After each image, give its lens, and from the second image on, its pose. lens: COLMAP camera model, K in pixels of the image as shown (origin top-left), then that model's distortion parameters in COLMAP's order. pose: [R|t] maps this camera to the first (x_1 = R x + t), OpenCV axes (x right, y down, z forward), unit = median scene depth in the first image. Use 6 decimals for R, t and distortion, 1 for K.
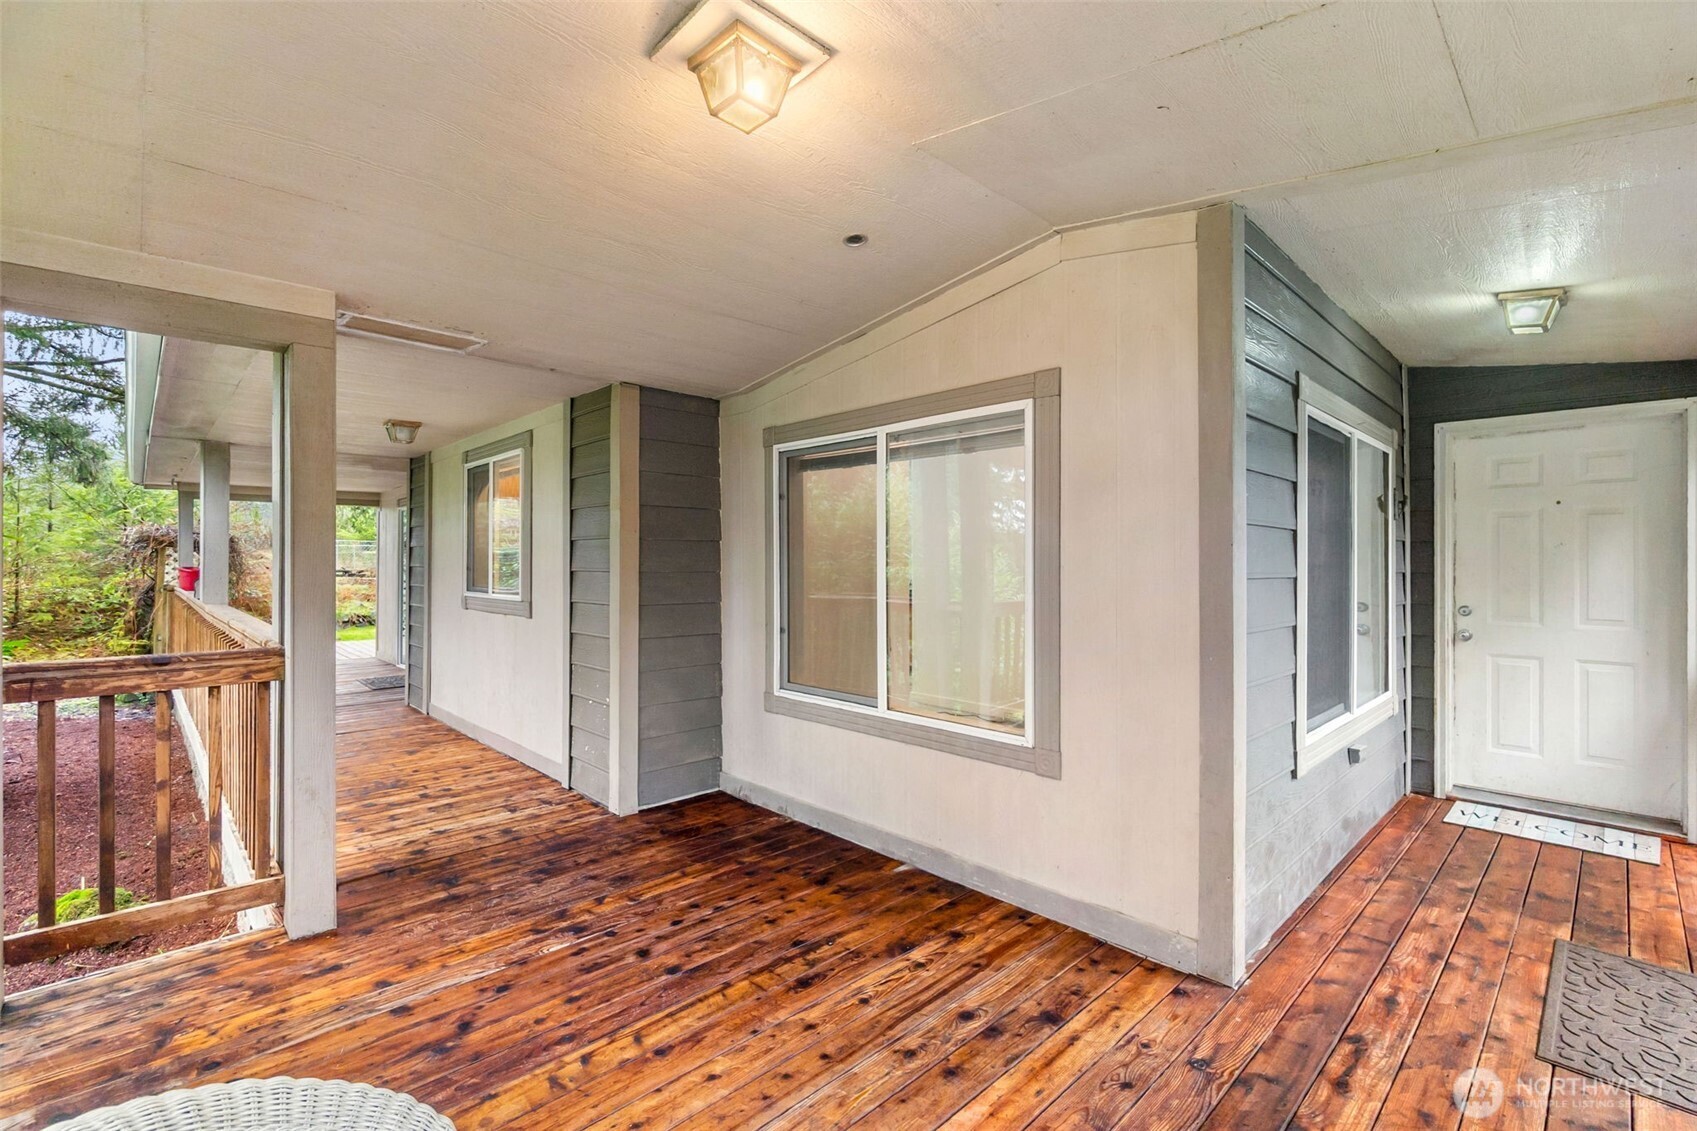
lens RADIAL K [[727.4, 0, 839.4], [0, 727.4, 565.0], [0, 0, 1]] dist [-0.002409, -0.000630]
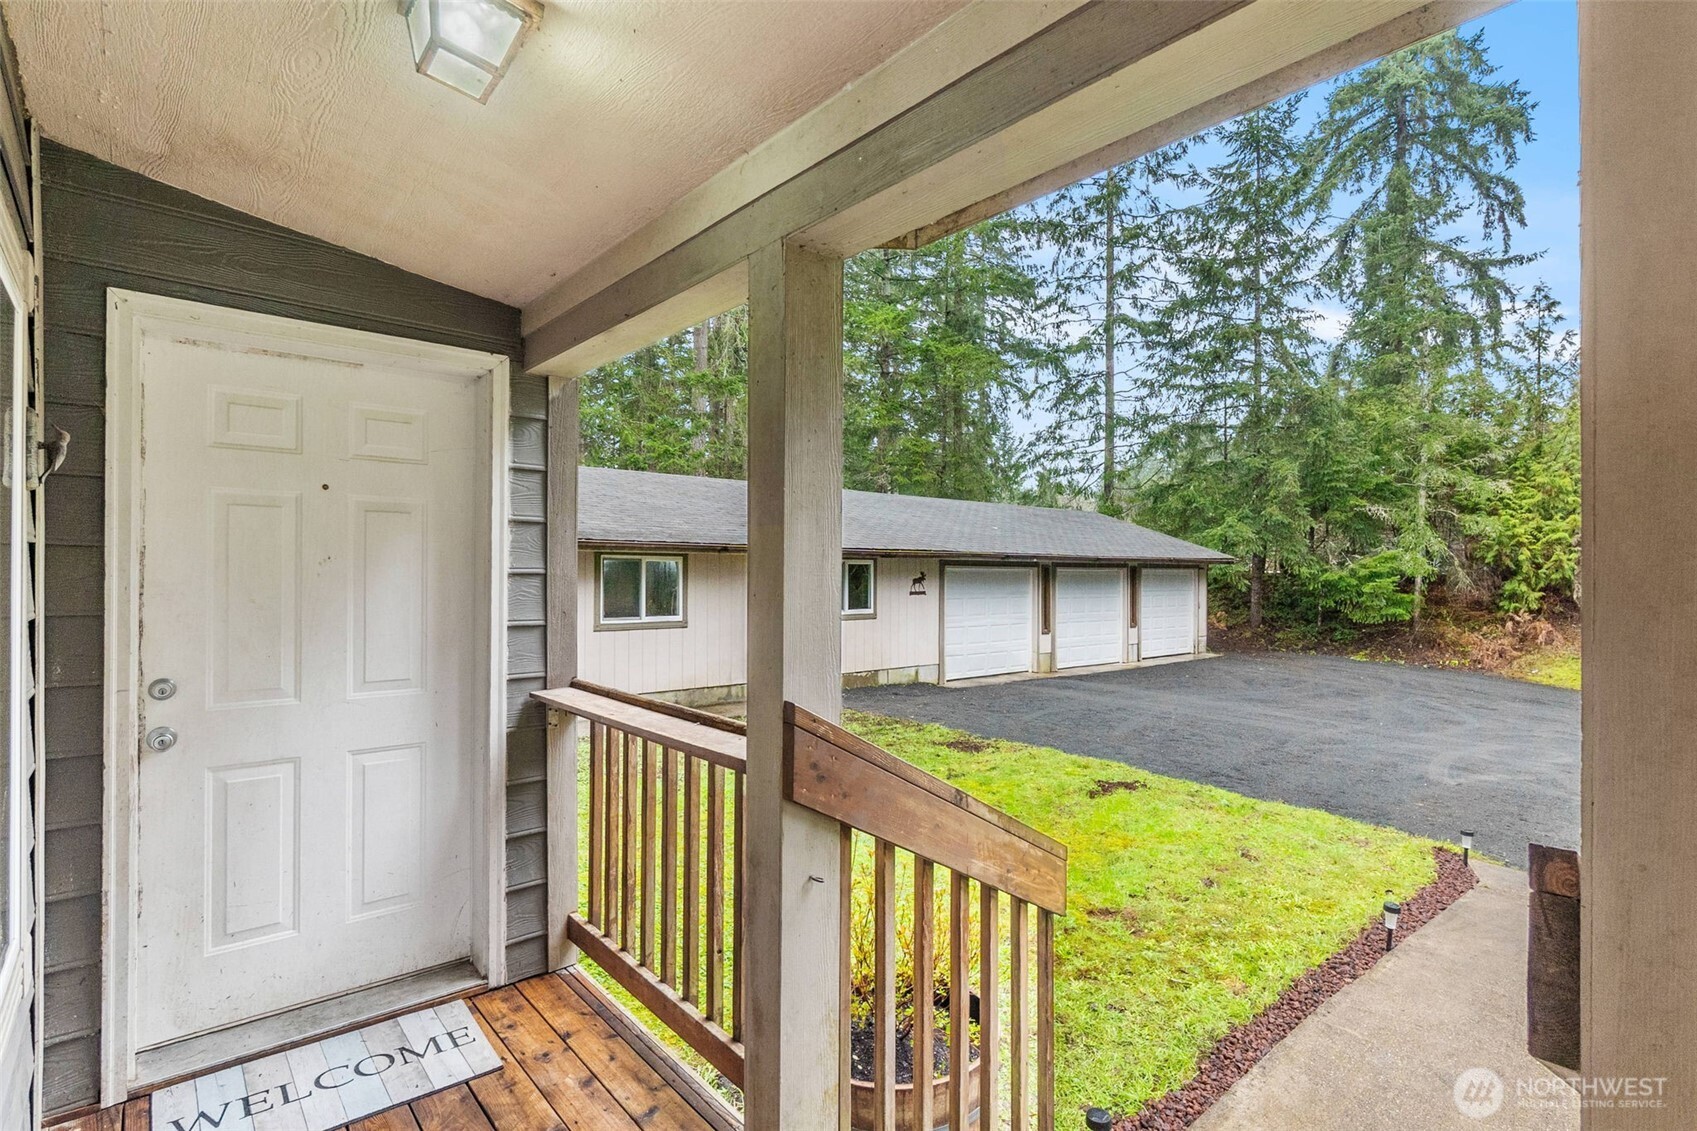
lens RADIAL K [[830.0, 0, 866.4], [0, 830.0, 571.6], [0, 0, 1]] dist [0.003225, -0.001626]
pose [[0.033667, -0.001901, 0.999431, 0.333257], [-0.004831, 0.999986, 0.002065, -0.021237], [-0.999421, -0.004898, 0.033657, 0.533734]]
